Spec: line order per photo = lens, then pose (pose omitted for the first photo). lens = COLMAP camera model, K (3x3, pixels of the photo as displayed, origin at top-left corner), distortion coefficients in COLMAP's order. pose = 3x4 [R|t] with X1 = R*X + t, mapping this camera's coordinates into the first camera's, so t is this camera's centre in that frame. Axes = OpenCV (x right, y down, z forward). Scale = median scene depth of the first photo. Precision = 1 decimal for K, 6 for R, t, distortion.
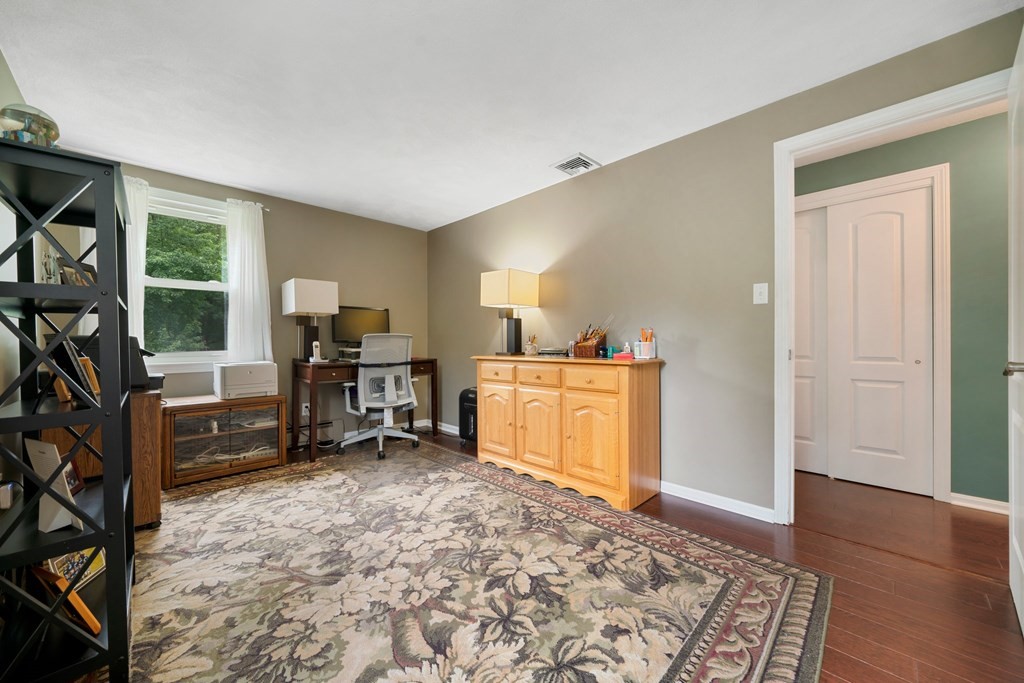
lens RADIAL K [[389.4, 0, 509.9], [0, 389.4, 347.7], [0, 0, 1]] dist [-0.006023, 0.001151]
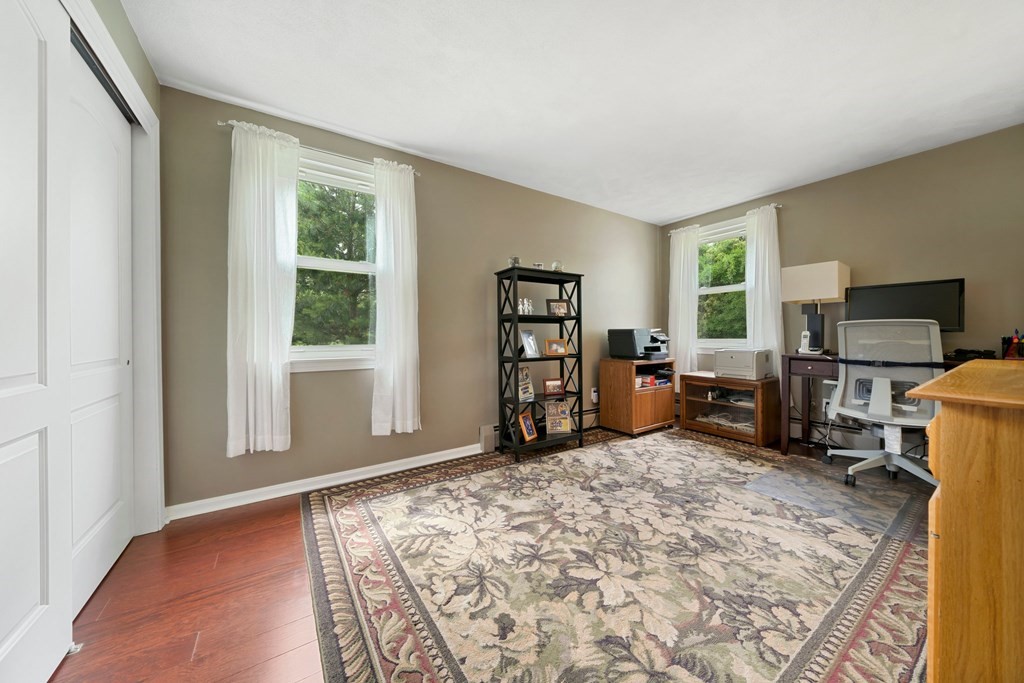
lens RADIAL K [[349.7, 0, 510.1], [0, 349.7, 332.8], [0, 0, 1]] dist [-0.008048, -0.000003]
pose [[-0.202829, 0.002539, -0.979211, 0.843057], [-0.011814, 0.999918, 0.005040, -0.012634], [0.979143, 0.012590, -0.202782, 0.880392]]
